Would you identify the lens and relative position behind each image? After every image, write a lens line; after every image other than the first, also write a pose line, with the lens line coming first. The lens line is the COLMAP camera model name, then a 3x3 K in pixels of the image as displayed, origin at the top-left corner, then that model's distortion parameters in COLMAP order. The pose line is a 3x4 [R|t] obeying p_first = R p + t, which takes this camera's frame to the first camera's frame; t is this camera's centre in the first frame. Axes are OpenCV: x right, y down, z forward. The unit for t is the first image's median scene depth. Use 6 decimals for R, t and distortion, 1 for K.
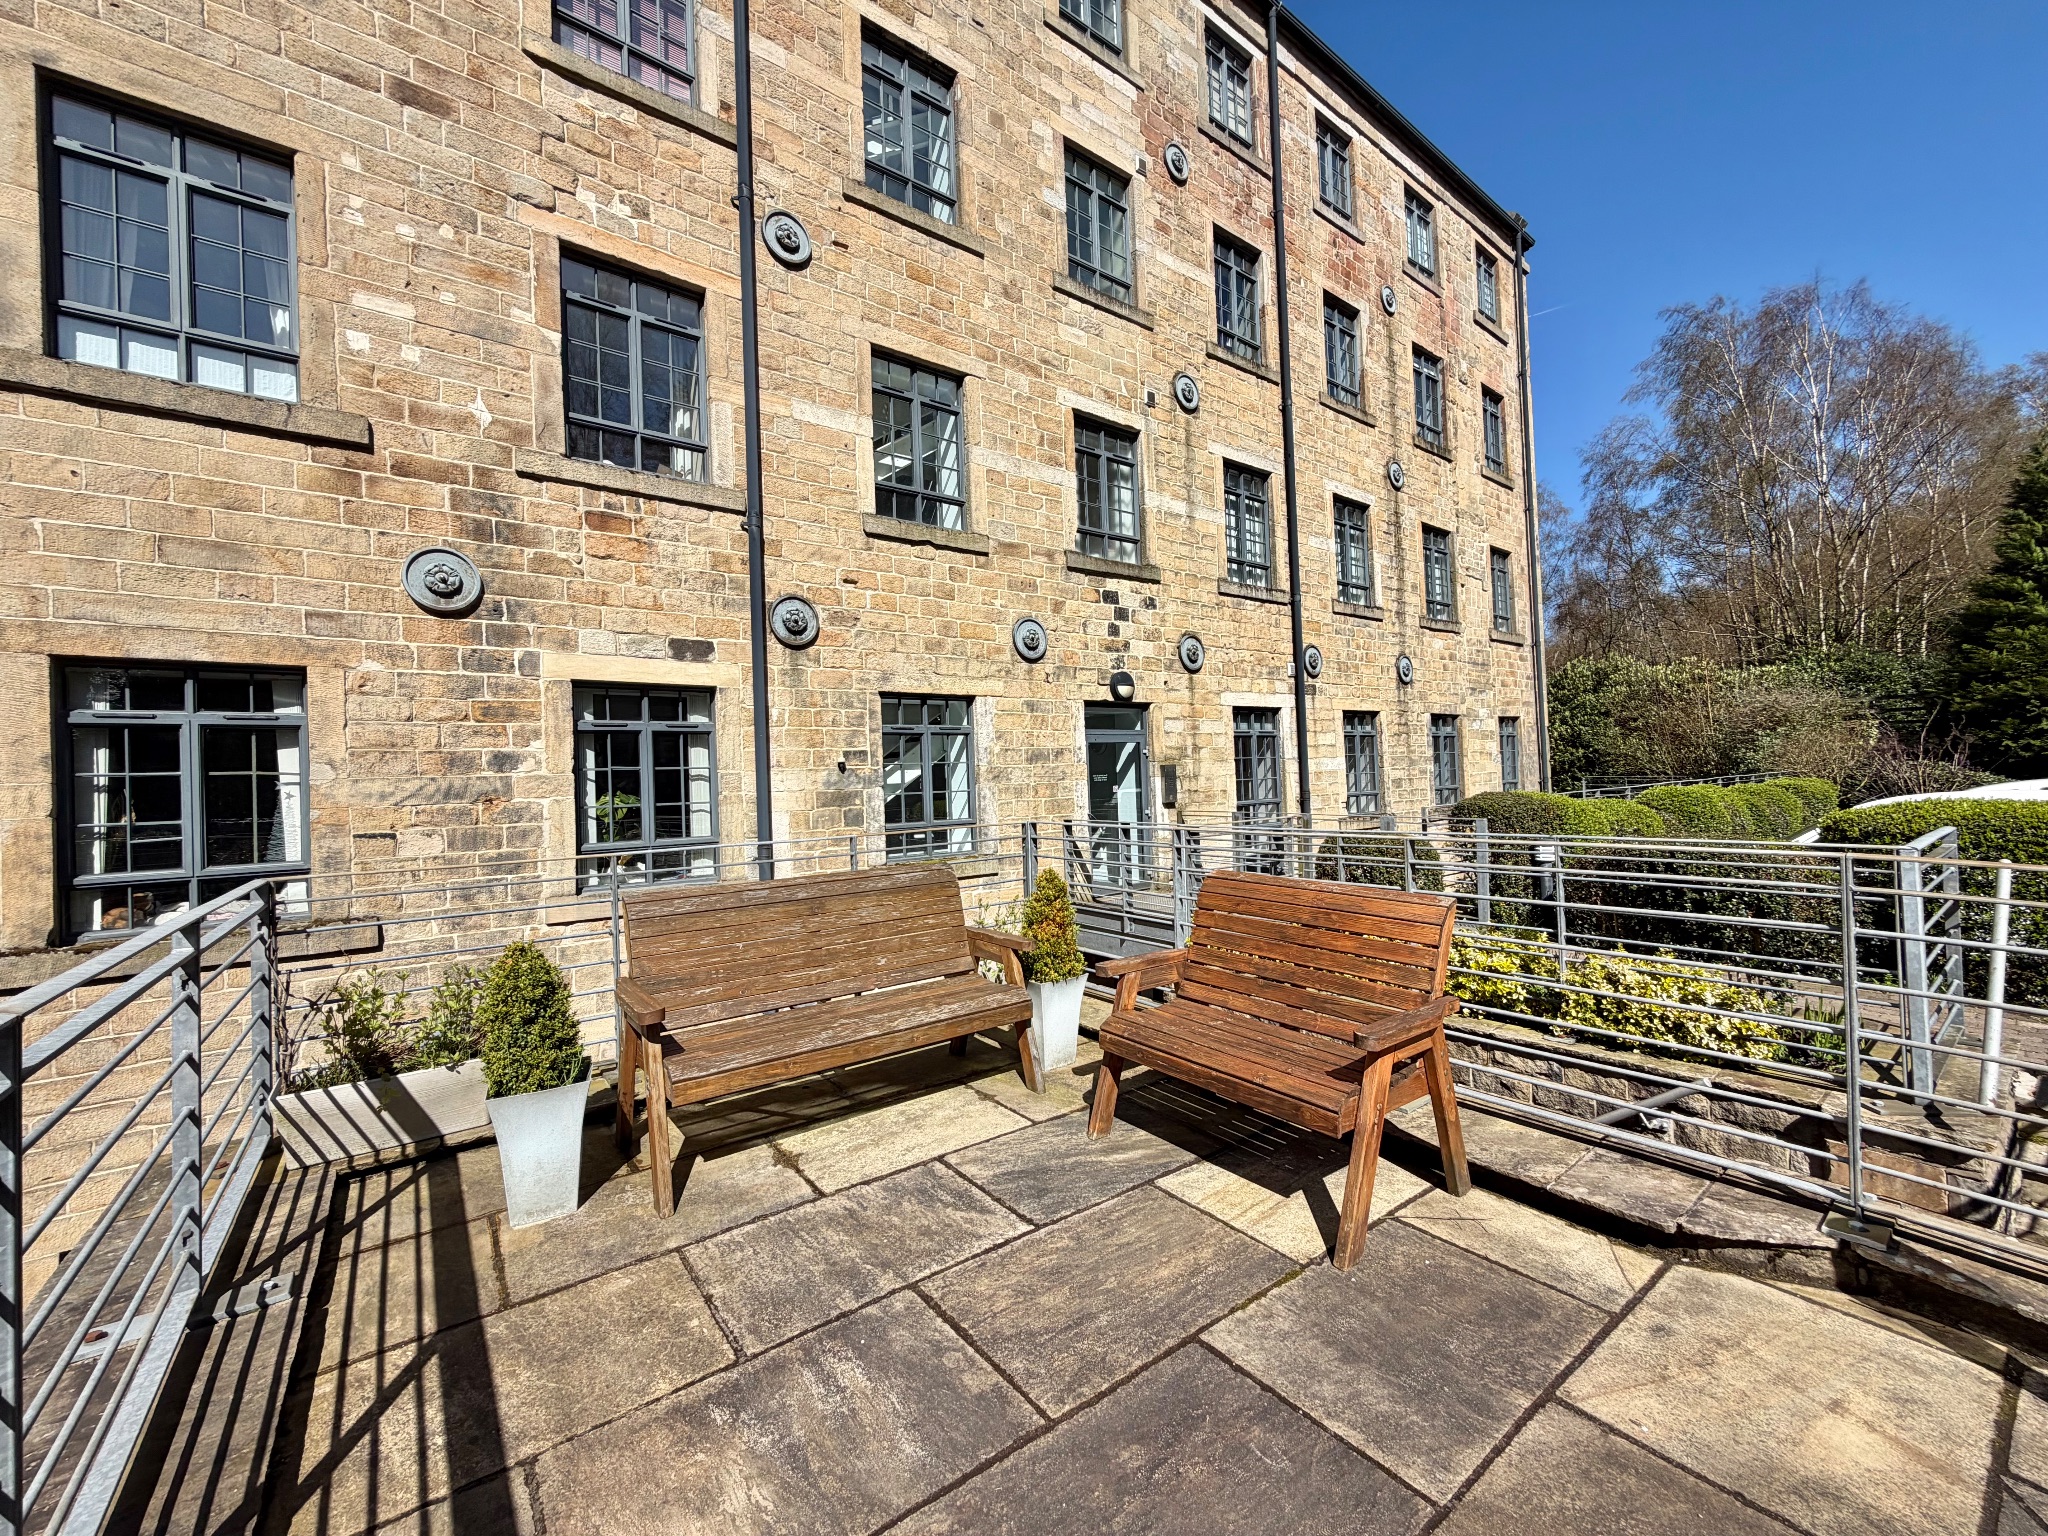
lens RADIAL K [[824.5, 0, 1024.0], [0, 824.5, 768.0], [0, 0, 1]] dist [0.000839, 0.000107]
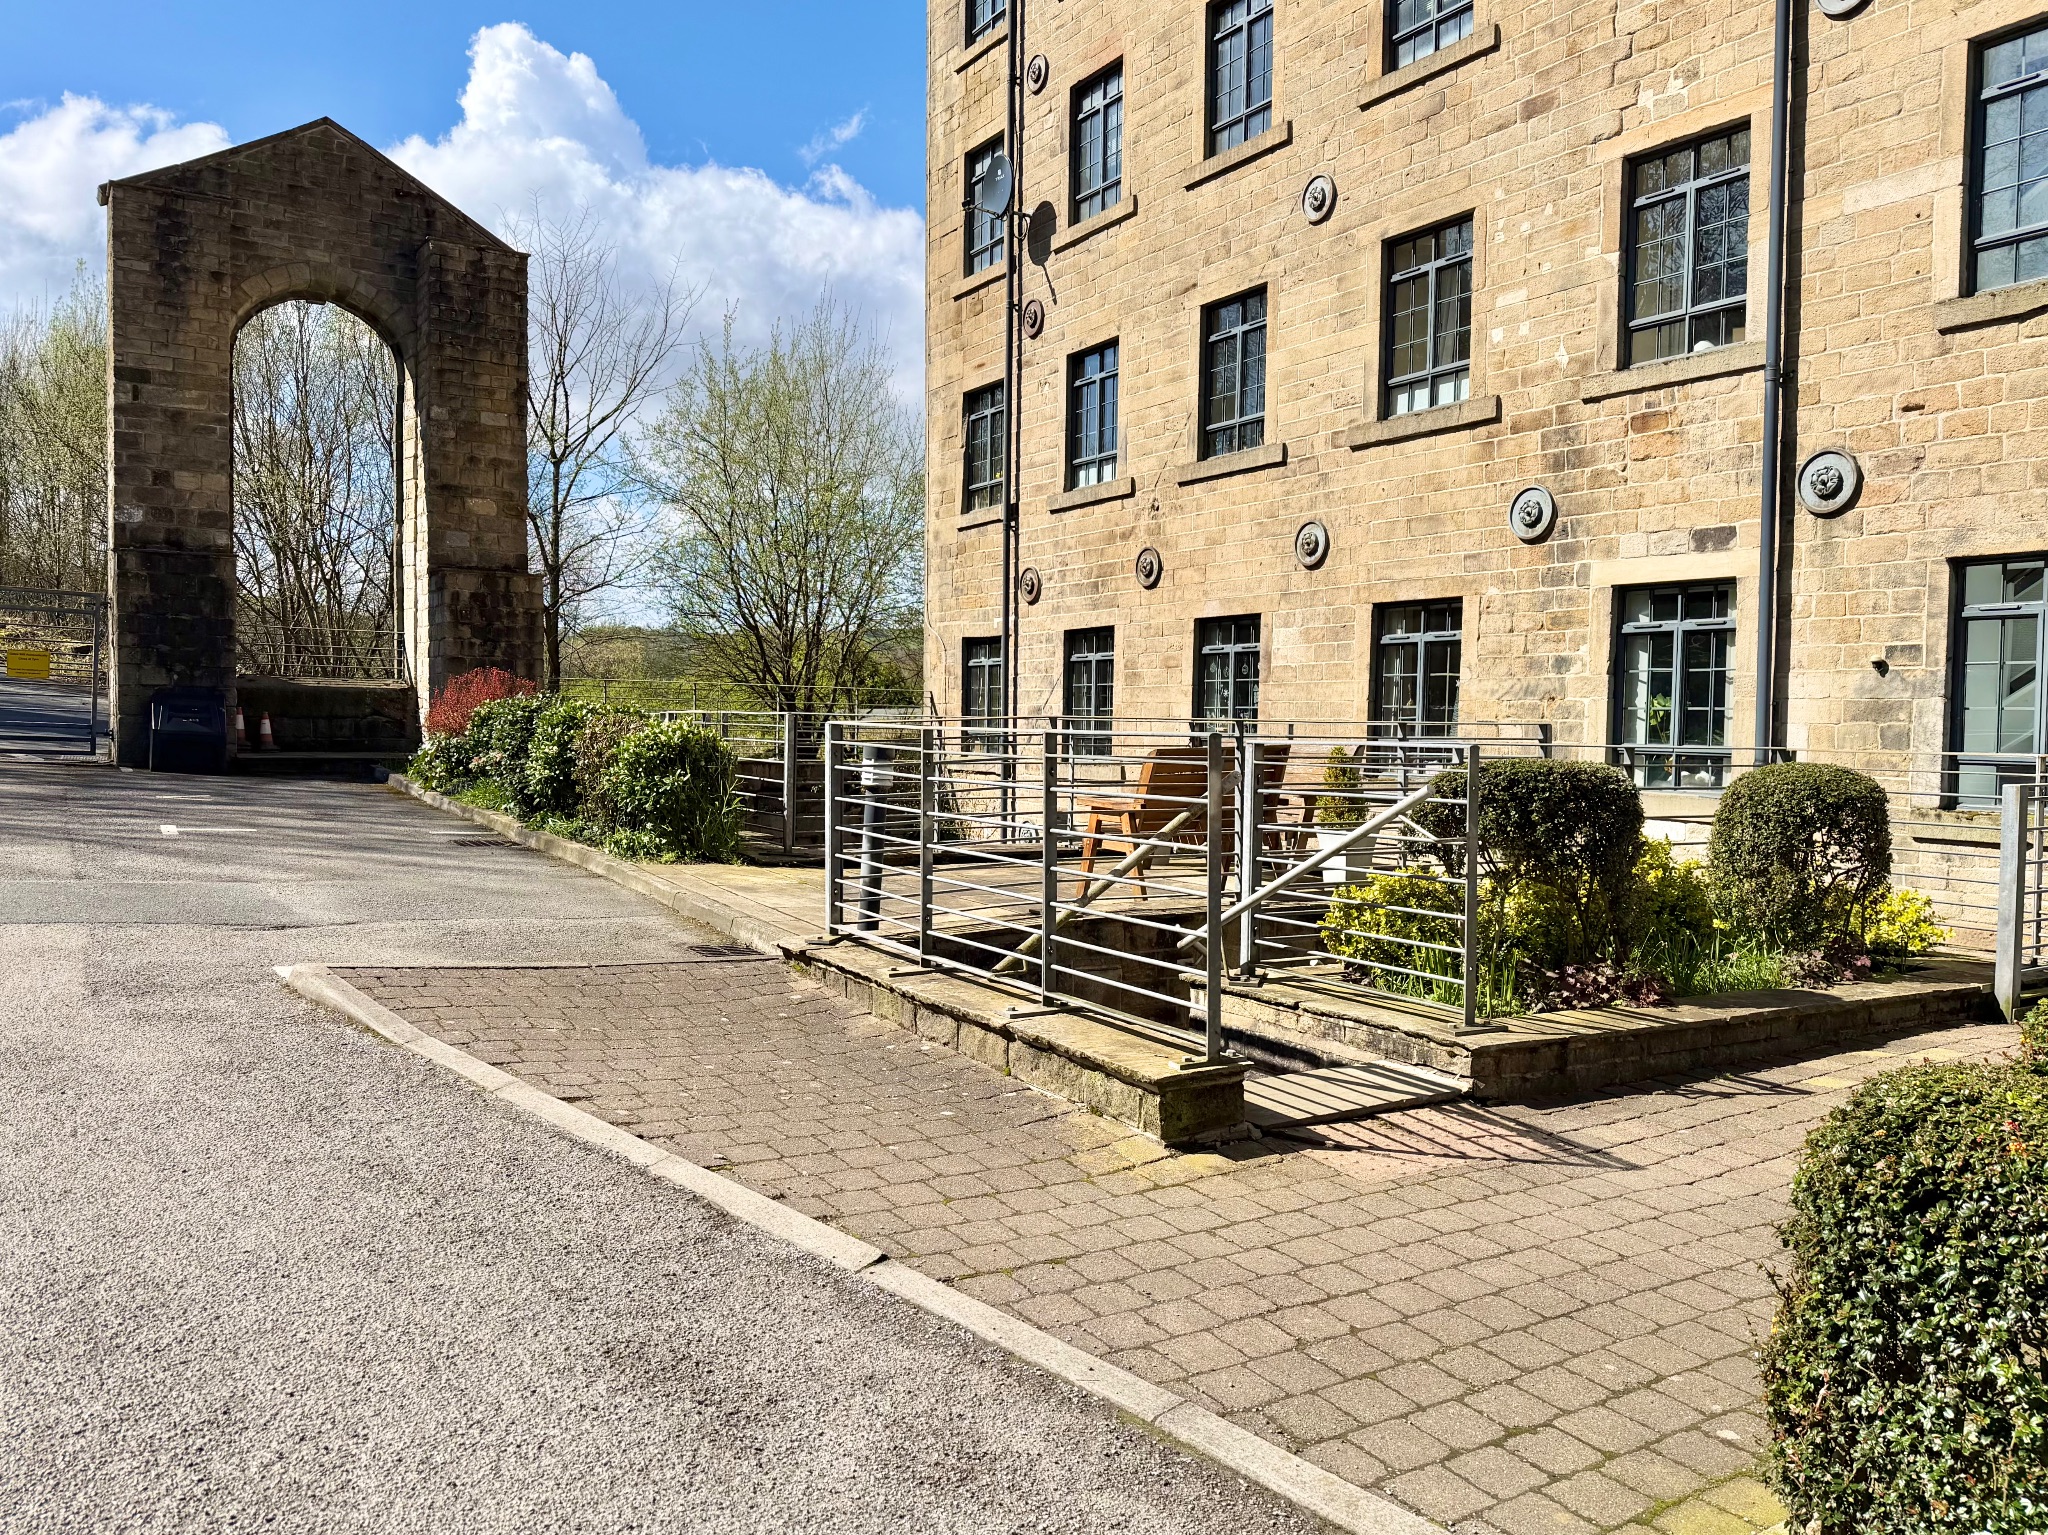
lens RADIAL K [[1694.6, 0, 1024.0], [0, 1694.6, 767.5], [0, 0, 1]] dist [0.039026, -0.084540]
pose [[-0.110886, 0.053592, -0.992387, 1.672672], [-0.001617, 0.998534, 0.054105, 0.008087], [0.993832, 0.007604, -0.110637, 0.493333]]
